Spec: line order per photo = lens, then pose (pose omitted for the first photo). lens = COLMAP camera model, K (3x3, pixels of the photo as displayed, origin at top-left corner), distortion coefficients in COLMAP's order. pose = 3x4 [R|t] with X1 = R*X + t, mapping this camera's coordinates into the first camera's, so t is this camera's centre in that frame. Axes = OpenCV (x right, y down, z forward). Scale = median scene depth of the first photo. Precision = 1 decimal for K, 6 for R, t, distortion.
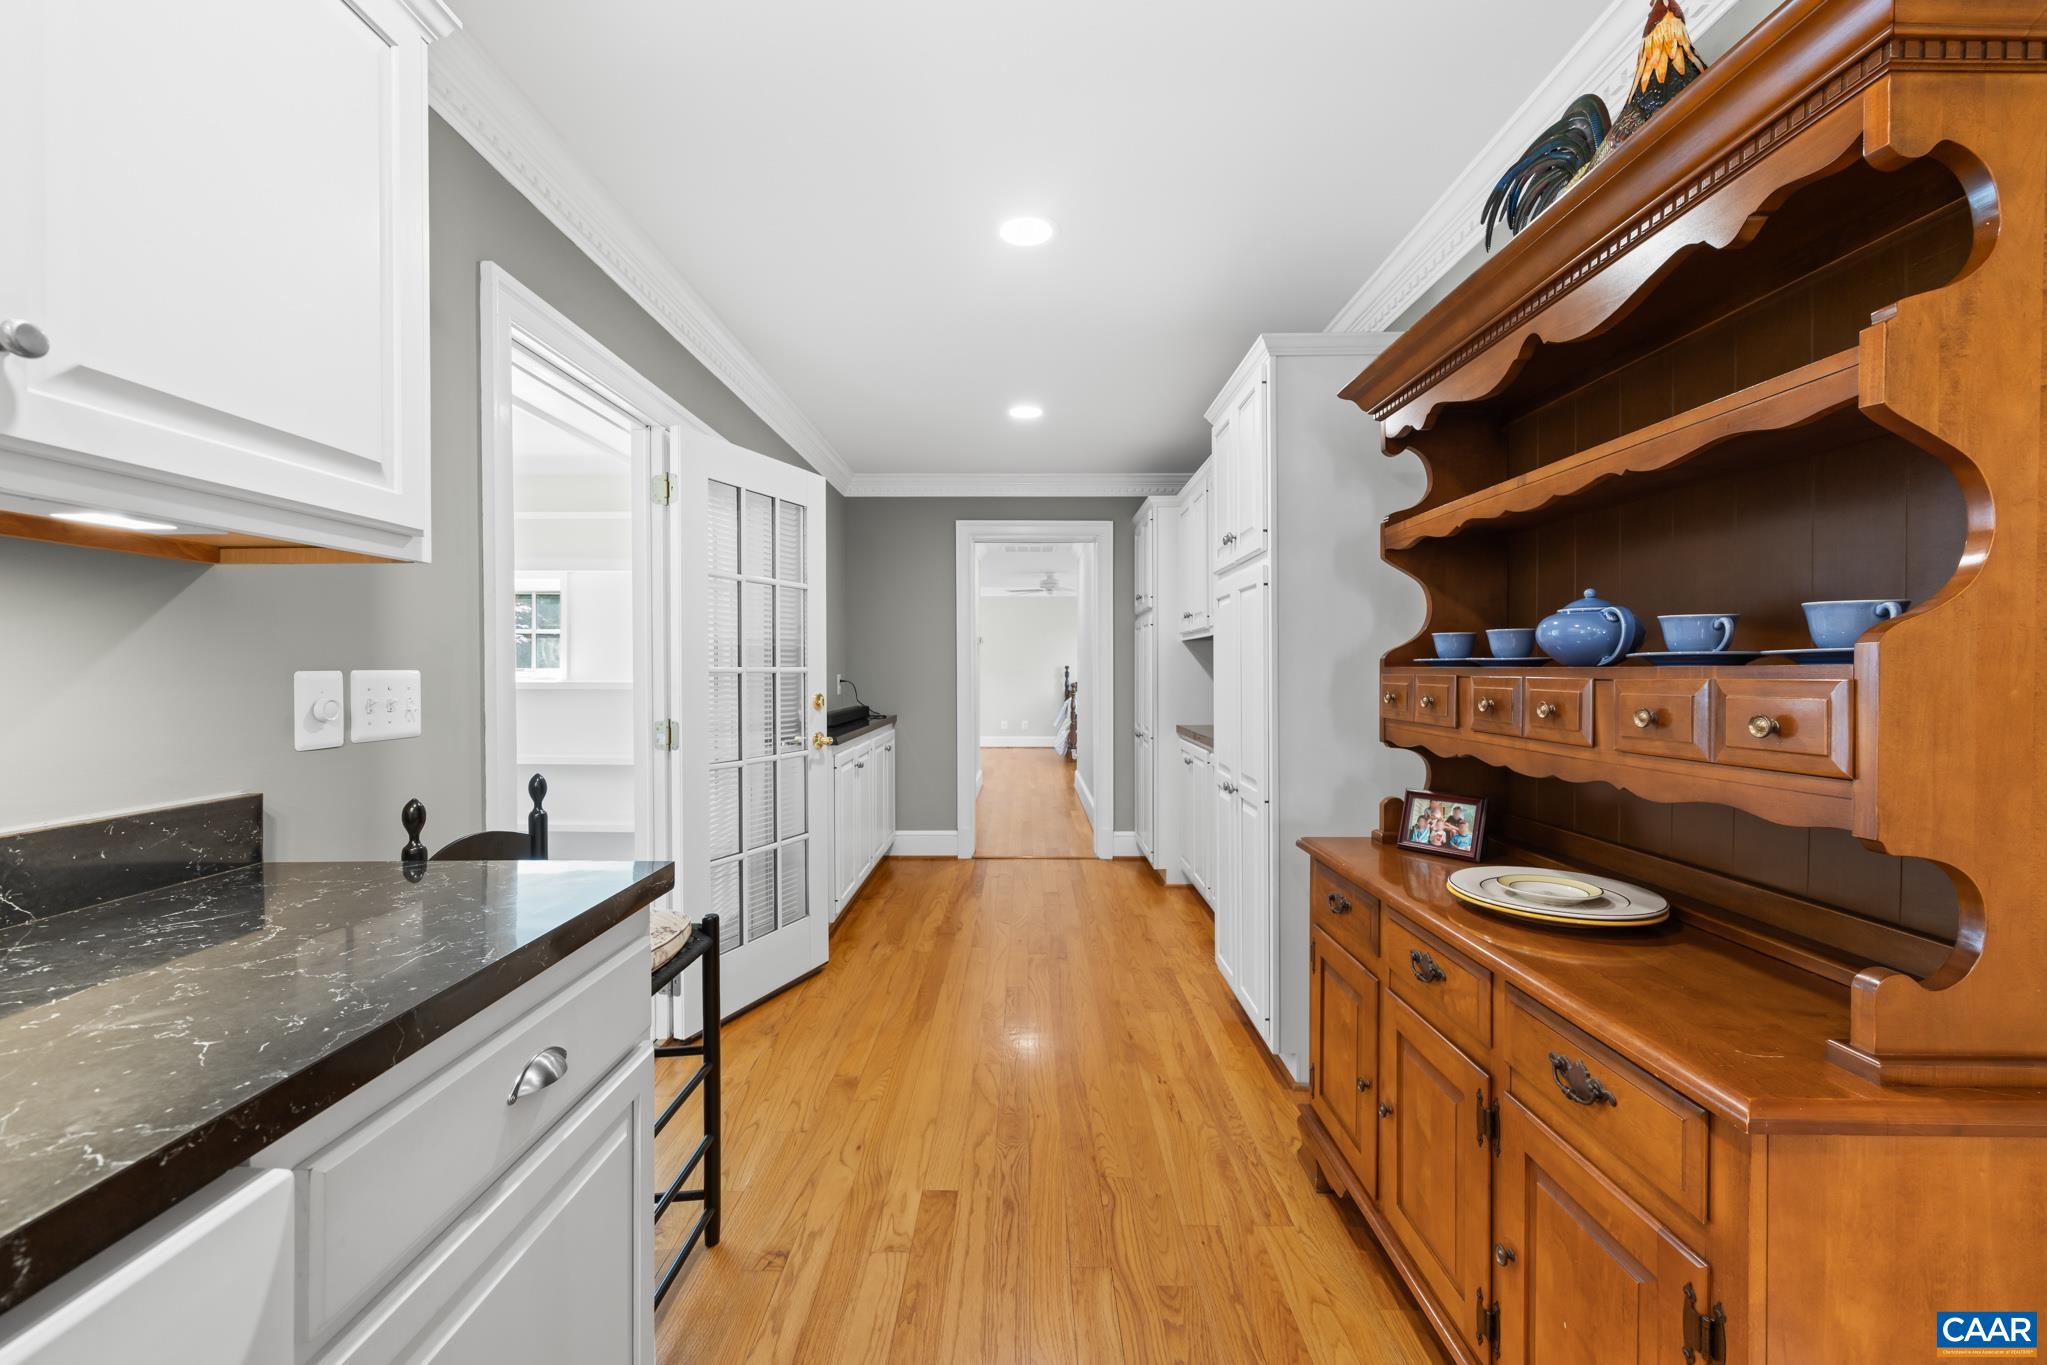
lens RADIAL K [[821.3, 0, 1022.5], [0, 821.3, 677.6], [0, 0, 1]] dist [0.000645, -0.000034]
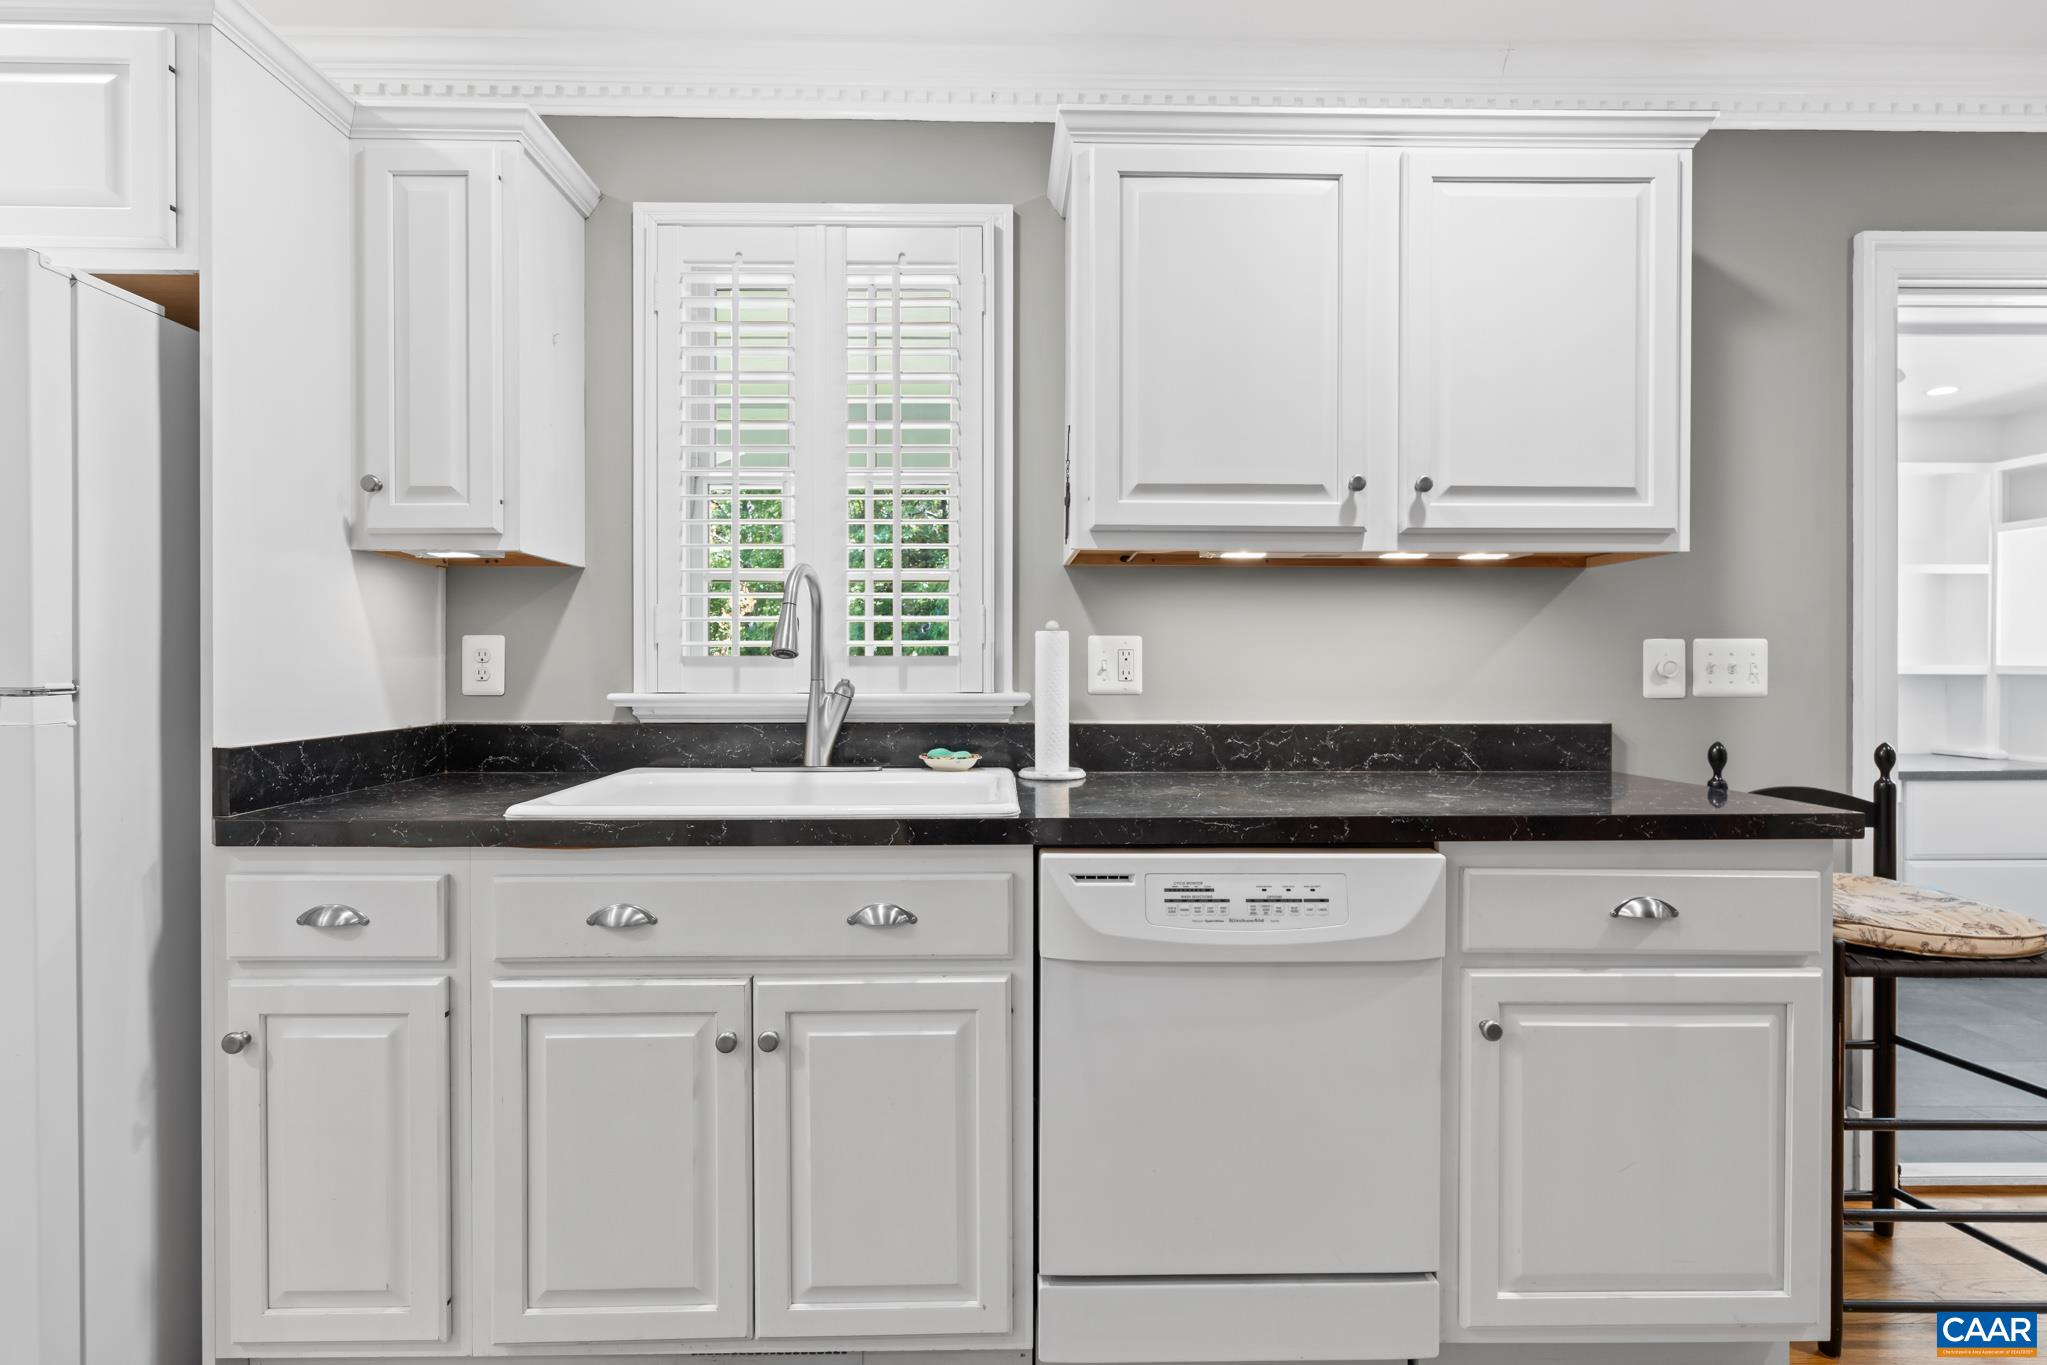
lens RADIAL K [[1018.1, 0, 1023.5], [0, 1018.1, 682.5], [0, 0, 1]] dist [0.001008, 0.000389]
pose [[0.043365, 0.016039, -0.998931, 0.763742], [-0.008673, 0.999839, 0.015677, 0.046553], [0.999022, 0.007984, 0.043497, -0.103837]]
